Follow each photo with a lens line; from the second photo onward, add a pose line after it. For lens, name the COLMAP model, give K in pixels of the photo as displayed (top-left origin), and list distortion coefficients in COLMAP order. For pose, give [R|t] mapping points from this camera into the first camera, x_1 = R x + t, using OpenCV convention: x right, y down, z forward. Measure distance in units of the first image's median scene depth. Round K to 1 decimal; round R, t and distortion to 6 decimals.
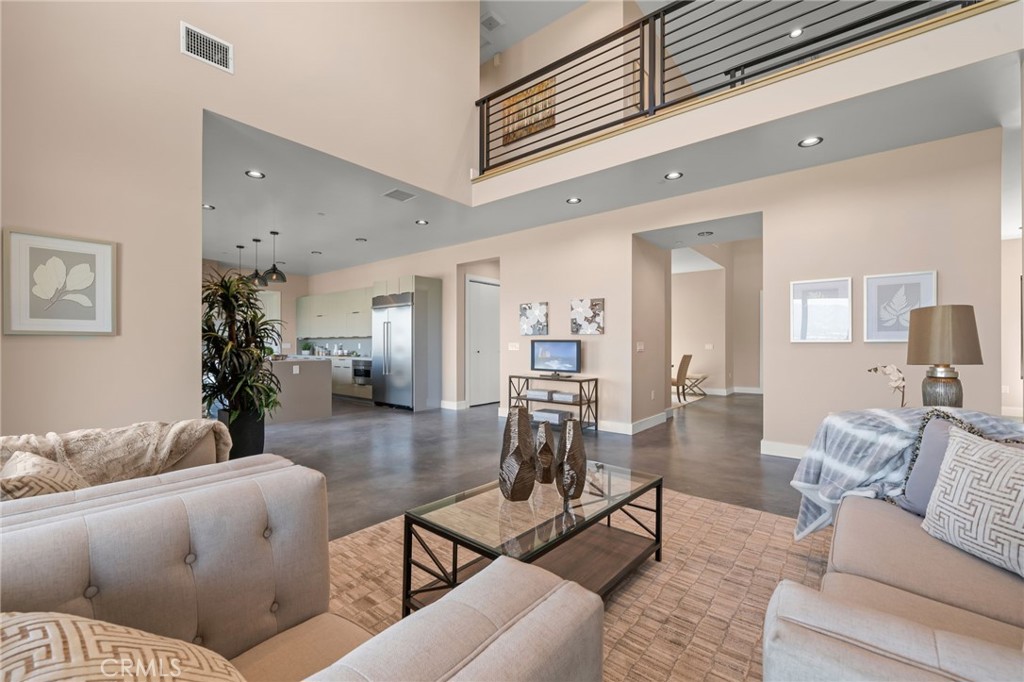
lens RADIAL K [[413.6, 0, 500.8], [0, 413.6, 343.5], [0, 0, 1]] dist [-0.008622, 0.000331]
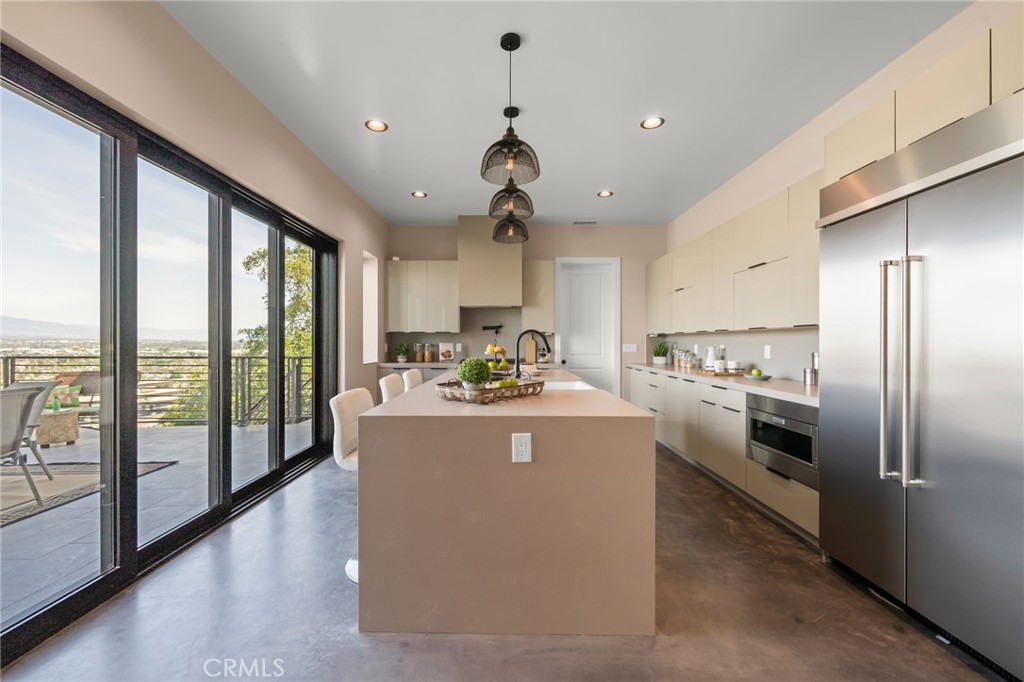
lens RADIAL K [[413.6, 0, 500.8], [0, 413.6, 343.5], [0, 0, 1]] dist [-0.008622, 0.000331]
pose [[0.615195, 0.002408, -0.788371, -0.276728], [0.003427, 0.999978, 0.005729, -0.008006], [0.788367, -0.006227, 0.615173, 0.812738]]
